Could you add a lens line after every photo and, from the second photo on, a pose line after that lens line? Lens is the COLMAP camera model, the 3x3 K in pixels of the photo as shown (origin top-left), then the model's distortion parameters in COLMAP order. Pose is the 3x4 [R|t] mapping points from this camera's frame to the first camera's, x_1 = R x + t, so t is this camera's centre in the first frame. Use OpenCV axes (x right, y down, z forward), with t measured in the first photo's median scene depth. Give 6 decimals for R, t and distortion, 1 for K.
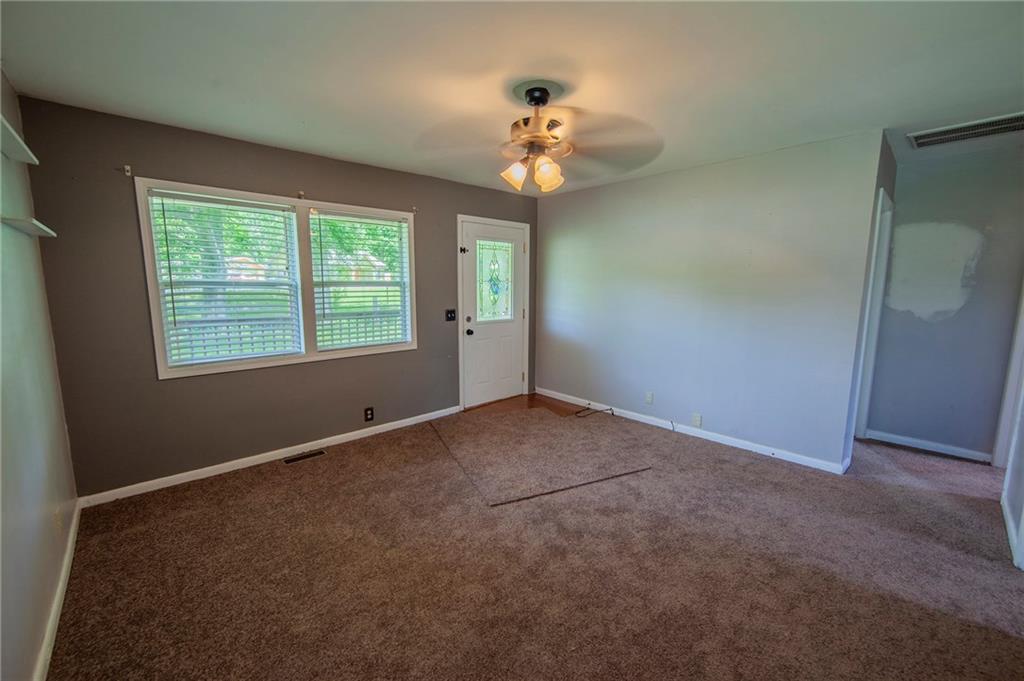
lens RADIAL K [[406.5, 0, 513.5], [0, 406.5, 342.7], [0, 0, 1]] dist [-0.009218, 0.000482]
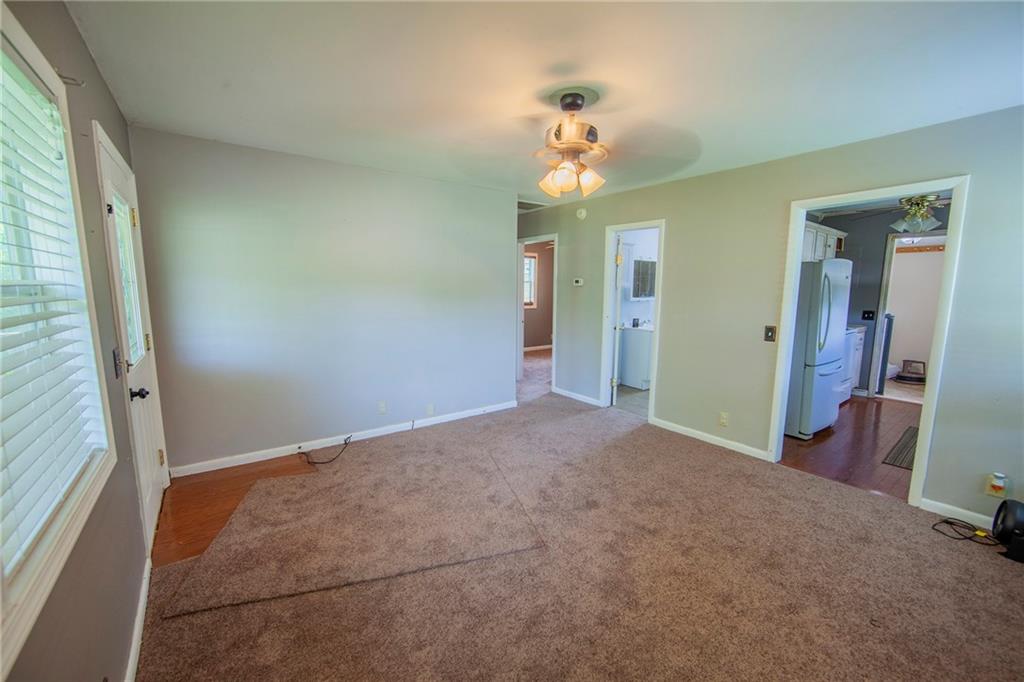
lens RADIAL K [[406.5, 0, 502.5], [0, 406.5, 345.4], [0, 0, 1]] dist [-0.009218, 0.000482]
pose [[0.125852, -0.143253, 0.981652, -0.643399], [0.136337, 0.982628, 0.125916, -0.105237], [-0.982636, 0.117988, 0.143196, 0.683251]]
